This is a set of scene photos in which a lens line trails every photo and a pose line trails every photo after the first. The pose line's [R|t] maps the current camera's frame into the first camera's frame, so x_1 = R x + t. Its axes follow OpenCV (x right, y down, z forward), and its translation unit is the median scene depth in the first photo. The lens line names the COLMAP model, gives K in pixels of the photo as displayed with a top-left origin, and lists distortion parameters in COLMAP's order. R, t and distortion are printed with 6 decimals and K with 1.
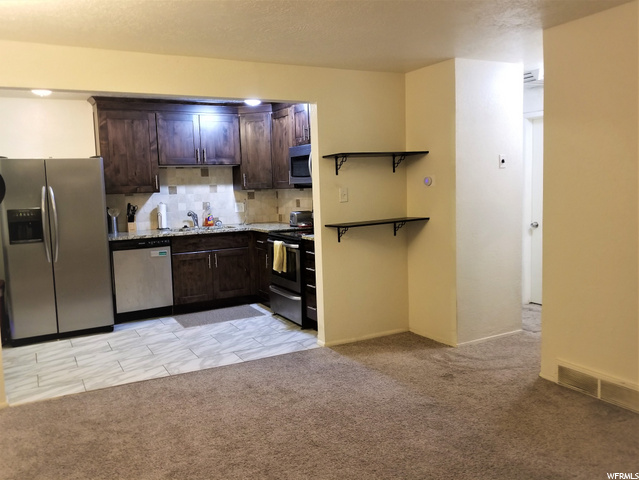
lens RADIAL K [[521.0, 0, 319.5], [0, 521.0, 240.0], [0, 0, 1]] dist [0.082916, -0.204516]
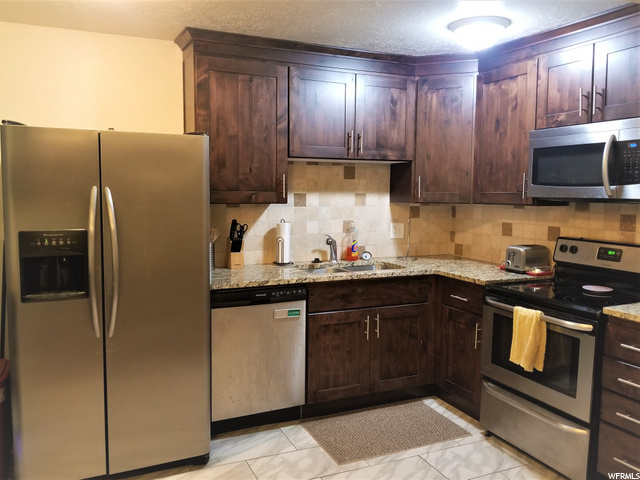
lens RADIAL K [[521.8, 0, 320.0], [0, 521.8, 240.0], [0, 0, 1]] dist [0.082916, -0.204516]
pose [[0.996067, 0.045272, -0.076167, -0.223501], [-0.046243, 0.998869, -0.011026, -0.045877], [0.075582, 0.014505, 0.997034, 0.425768]]
